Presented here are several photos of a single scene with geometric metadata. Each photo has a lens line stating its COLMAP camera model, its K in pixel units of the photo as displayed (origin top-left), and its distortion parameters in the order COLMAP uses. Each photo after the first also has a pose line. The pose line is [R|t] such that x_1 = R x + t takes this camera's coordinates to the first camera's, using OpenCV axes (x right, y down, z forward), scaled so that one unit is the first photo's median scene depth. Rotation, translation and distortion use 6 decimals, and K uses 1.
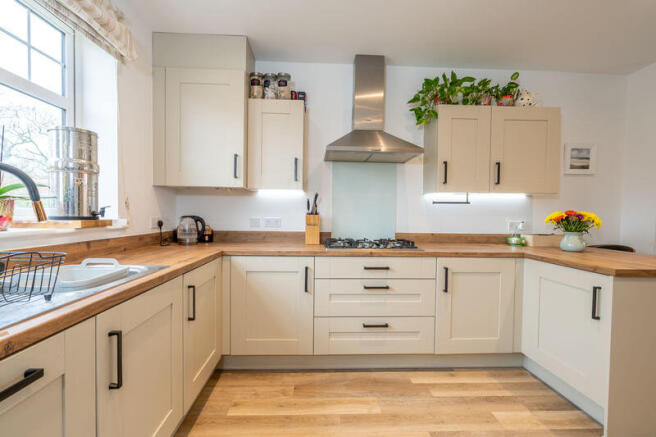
lens RADIAL K [[303.8, 0, 325.9], [0, 303.8, 219.0], [0, 0, 1]] dist [-0.000894, 0.002550]
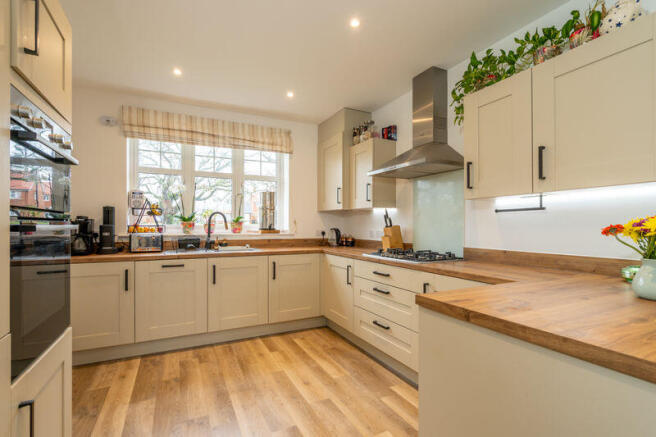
lens RADIAL K [[303.8, 0, 321.3], [0, 303.8, 225.1], [0, 0, 1]] dist [-0.000894, 0.002550]
pose [[0.395954, -0.016894, -0.918115, 1.142927], [-0.018823, 0.999471, -0.026508, 0.015342], [0.918078, 0.027777, 0.395426, 0.350232]]
